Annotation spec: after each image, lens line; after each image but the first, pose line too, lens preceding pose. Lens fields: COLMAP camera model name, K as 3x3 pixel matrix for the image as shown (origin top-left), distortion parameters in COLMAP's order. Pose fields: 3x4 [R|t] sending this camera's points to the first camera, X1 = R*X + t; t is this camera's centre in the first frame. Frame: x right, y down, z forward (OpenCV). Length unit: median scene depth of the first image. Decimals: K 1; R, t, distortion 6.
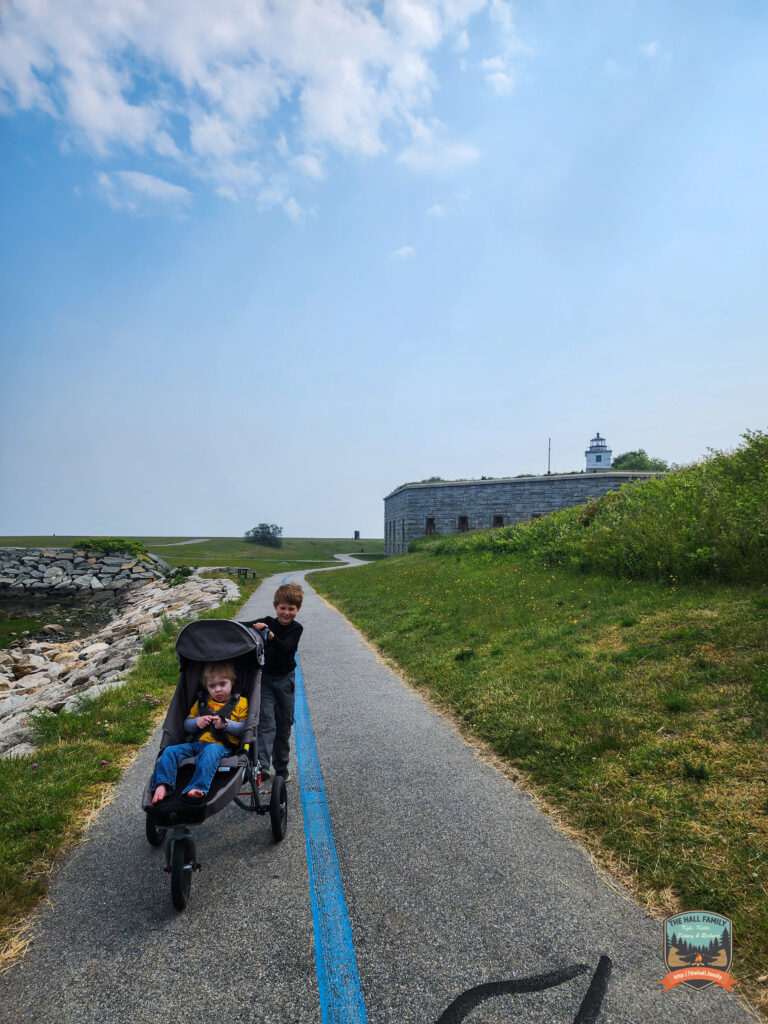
lens RADIAL K [[696.4, 0, 384.0], [0, 696.4, 512.0], [0, 0, 1]] dist [0.107652, 0.000029]
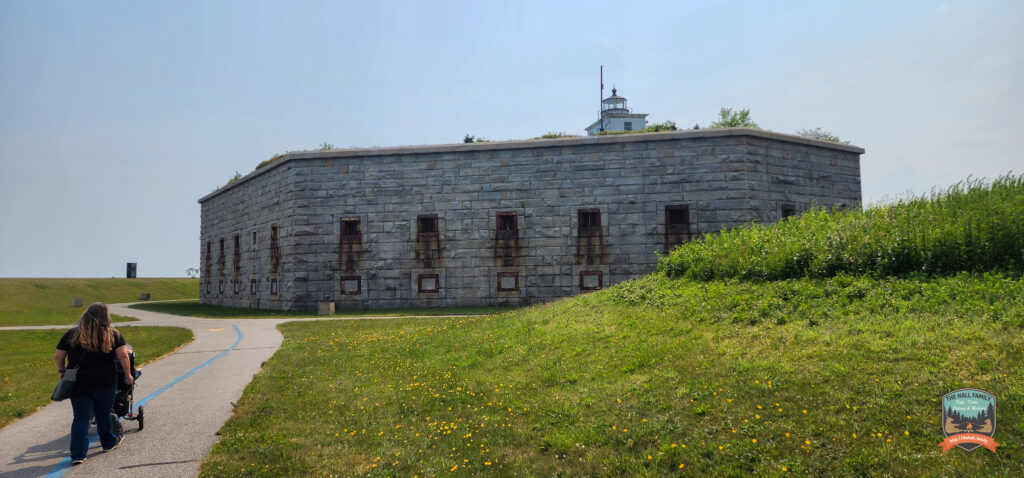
lens RADIAL K [[658.9, 0, 462.8], [0, 658.9, 238.5], [0, 0, 1]] dist [-0.004233, -0.010246]
pose [[0.878908, 0.015571, 0.476737, -0.081173], [0.001982, 0.999339, -0.036294, 0.037724], [-0.476987, 0.032844, 0.878297, 0.568015]]
